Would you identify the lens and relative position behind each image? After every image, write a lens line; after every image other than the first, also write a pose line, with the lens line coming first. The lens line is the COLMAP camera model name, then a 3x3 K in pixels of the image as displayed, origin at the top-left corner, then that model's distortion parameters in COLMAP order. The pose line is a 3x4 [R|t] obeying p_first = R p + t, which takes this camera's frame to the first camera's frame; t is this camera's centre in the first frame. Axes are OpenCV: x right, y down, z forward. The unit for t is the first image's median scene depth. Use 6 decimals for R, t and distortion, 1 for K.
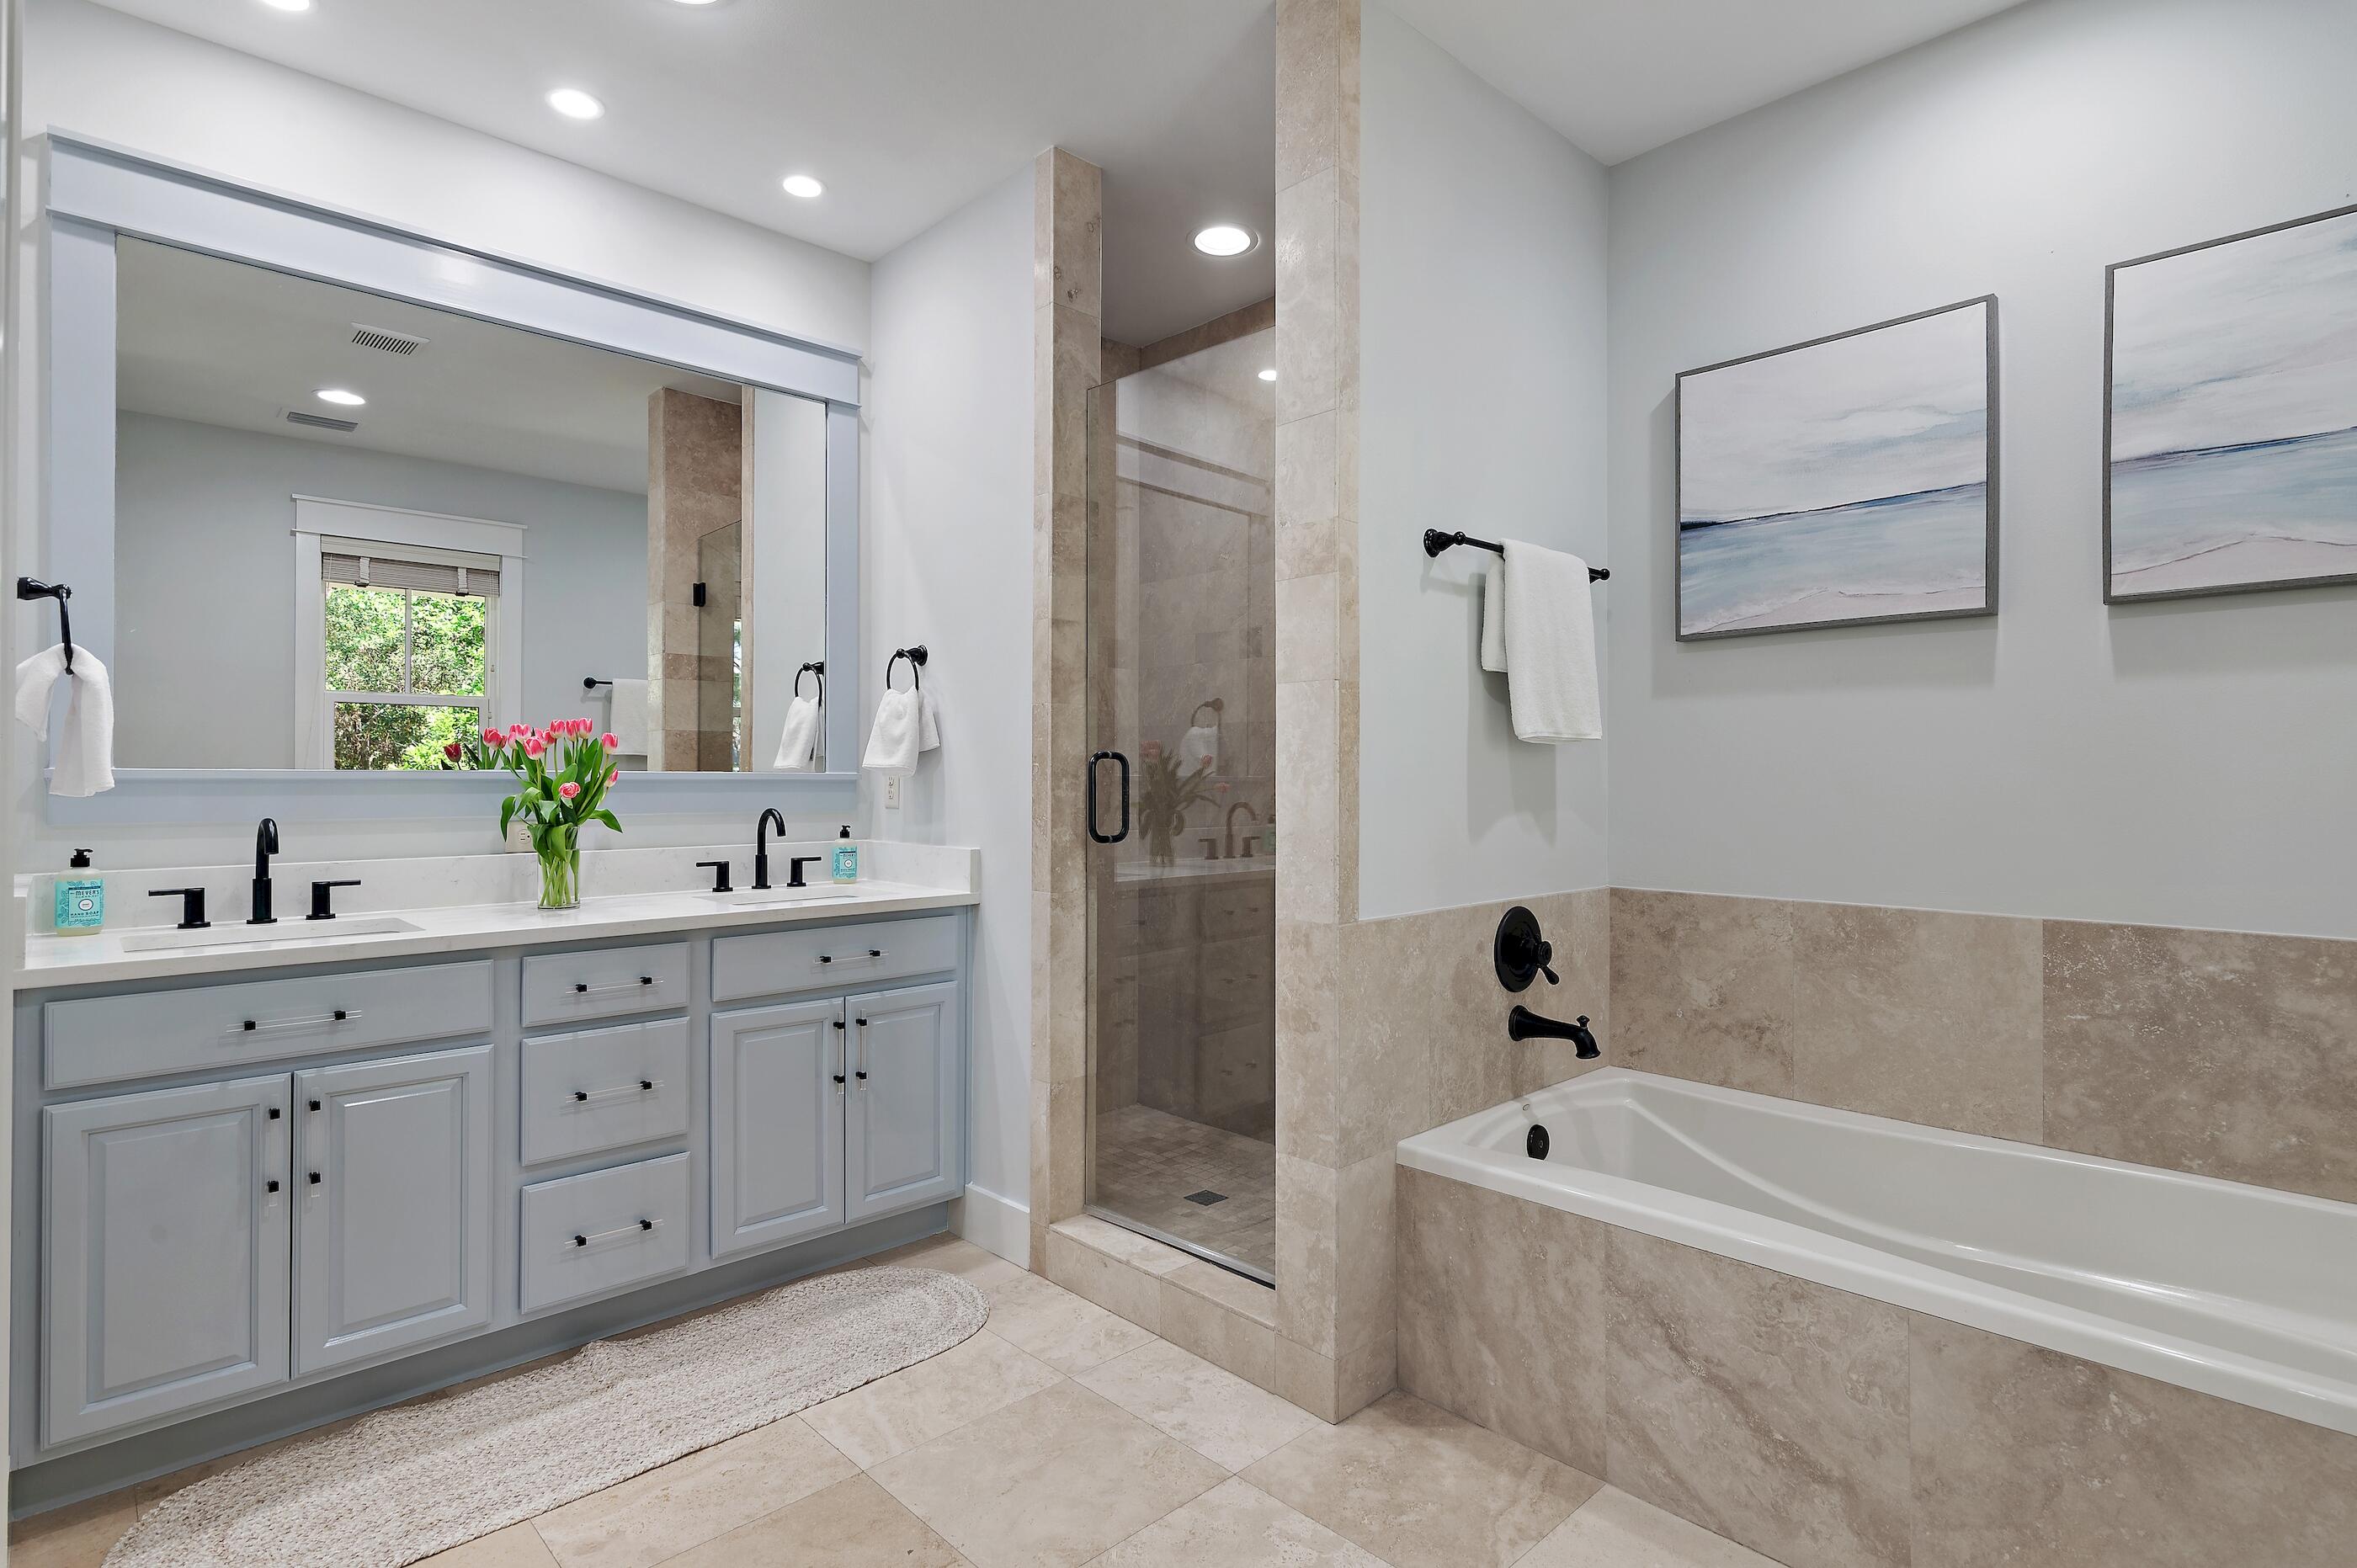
lens RADIAL K [[1156.0, 0, 1179.9], [0, 1156.0, 768.3], [0, 0, 1]] dist [-0.001932, -0.001072]
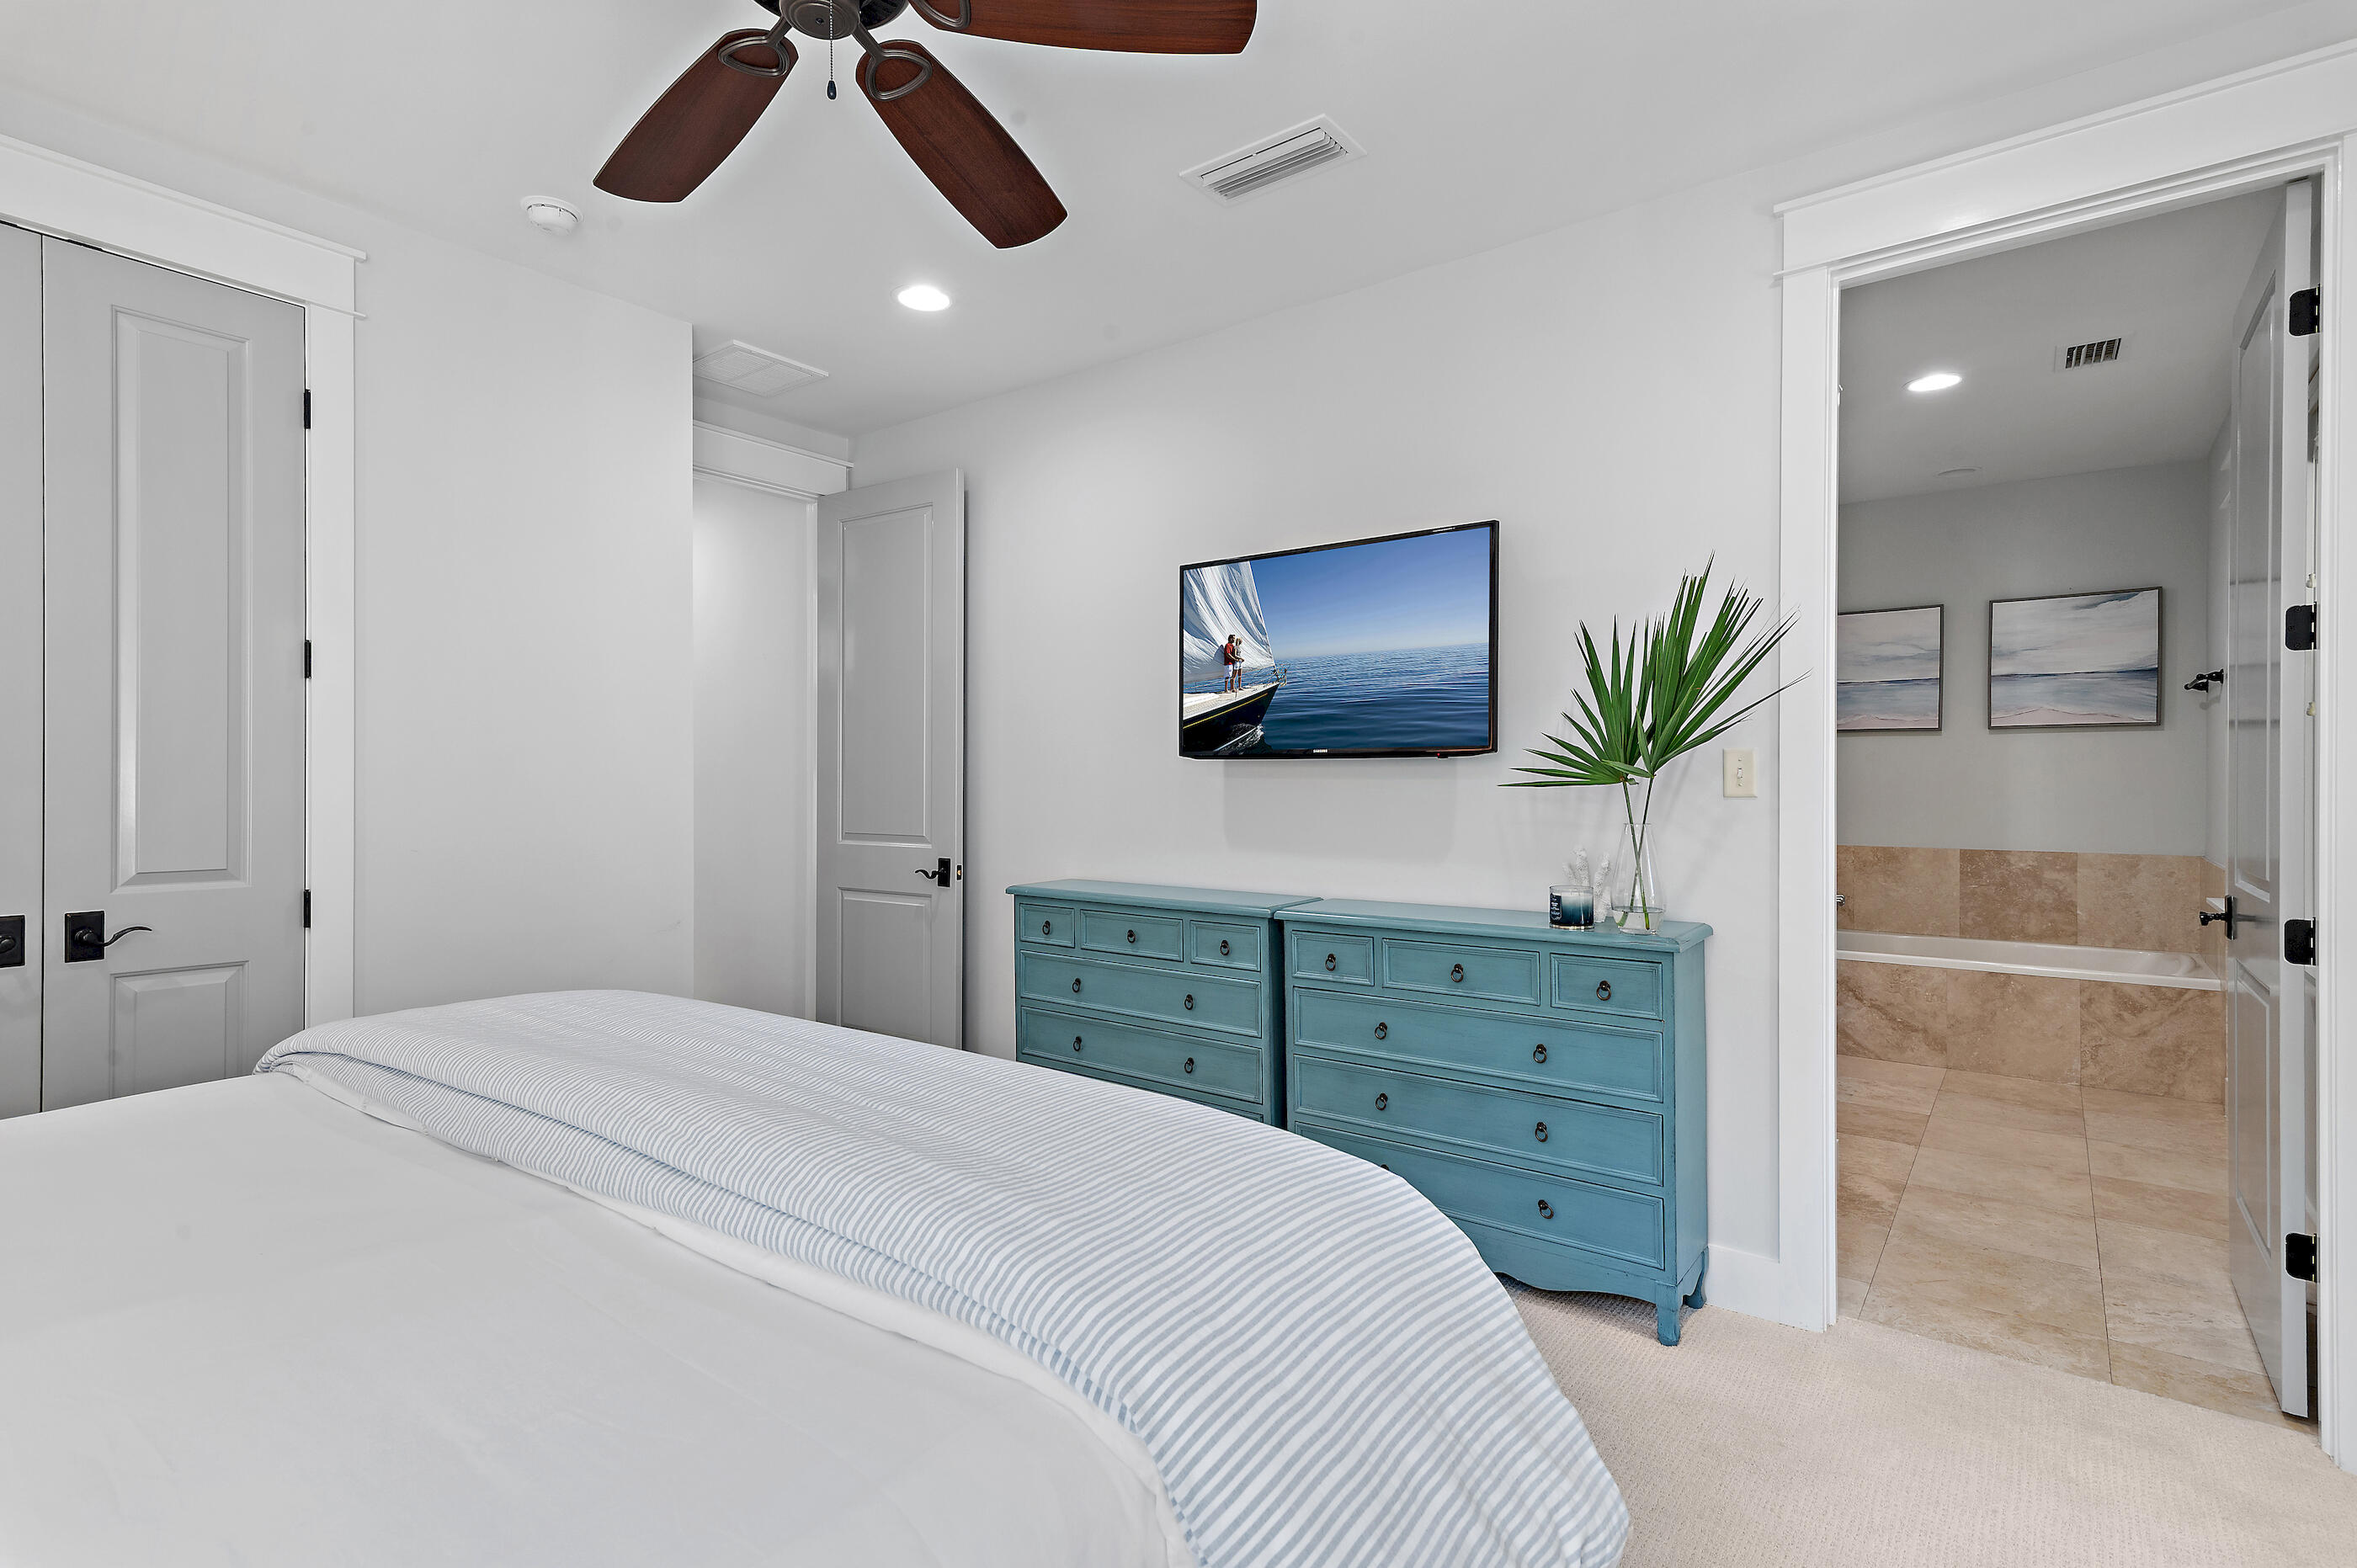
lens RADIAL K [[1156.0, 0, 1114.5], [0, 1156.0, 780.5], [0, 0, 1]] dist [-0.001932, -0.001072]
pose [[0.990515, -0.000142, 0.137405, -1.637419], [-0.001412, 0.999936, 0.011214, -0.053807], [-0.137398, -0.011301, 0.990451, -1.432821]]
